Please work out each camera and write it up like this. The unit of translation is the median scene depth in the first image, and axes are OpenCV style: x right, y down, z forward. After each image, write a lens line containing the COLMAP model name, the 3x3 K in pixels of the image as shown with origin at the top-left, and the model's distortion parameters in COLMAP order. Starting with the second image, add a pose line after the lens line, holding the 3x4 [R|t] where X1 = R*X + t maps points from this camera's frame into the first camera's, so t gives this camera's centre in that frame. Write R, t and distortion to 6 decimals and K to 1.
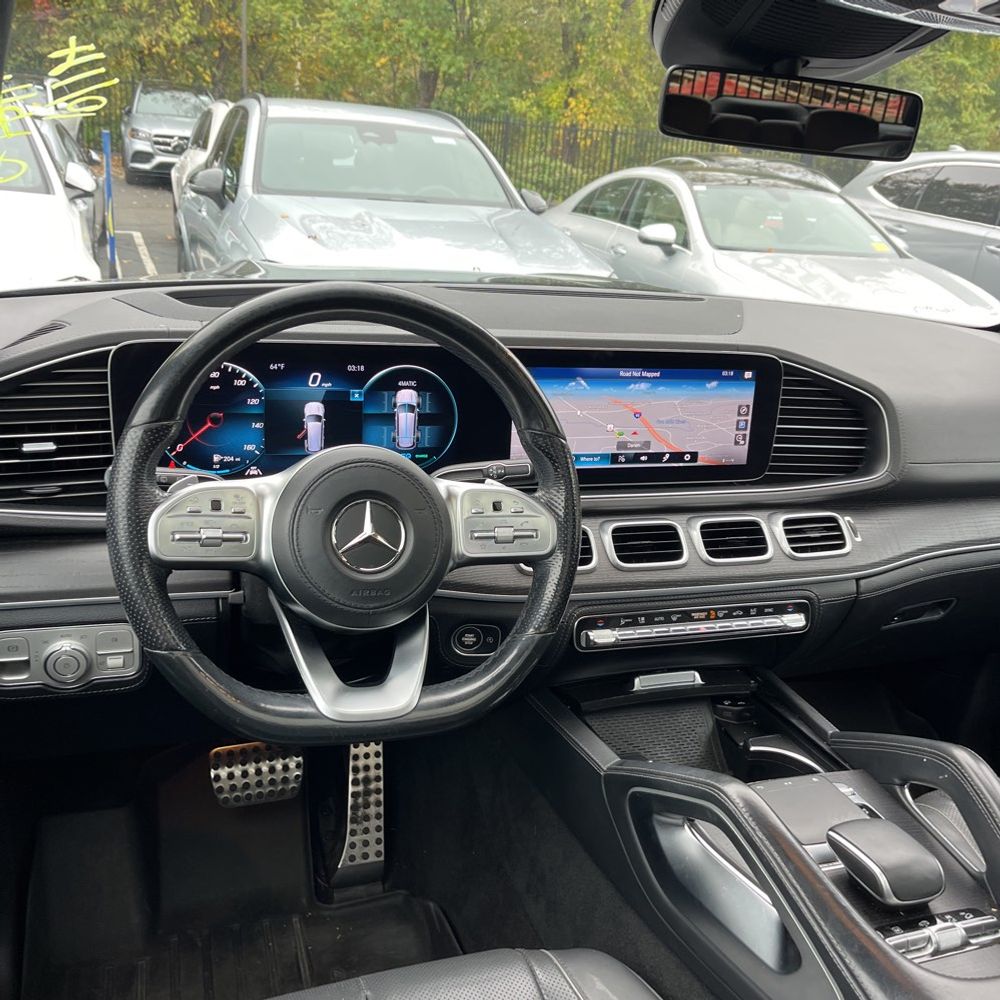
lens RADIAL K [[1019.4, 0, 490.7], [0, 1019.4, 491.4], [0, 0, 1]] dist [0.008632, 0.000000]
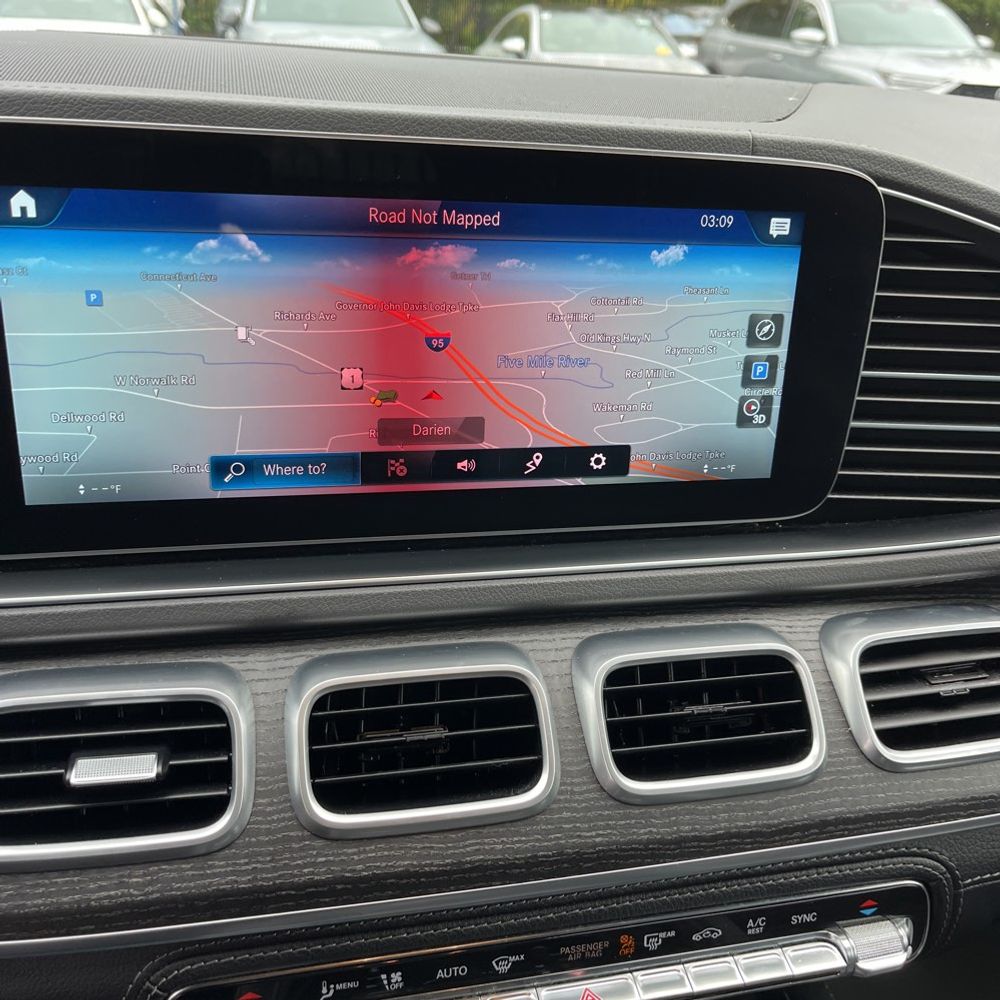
lens RADIAL K [[1019.4, 0, 504.7], [0, 1019.4, 507.8], [0, 0, 1]] dist [0.008632, 0.000000]
pose [[0.995786, 0.022472, -0.088916, 0.195291], [-0.013565, 0.994941, 0.099537, -0.053192], [0.090703, -0.097911, 0.991053, 0.648123]]
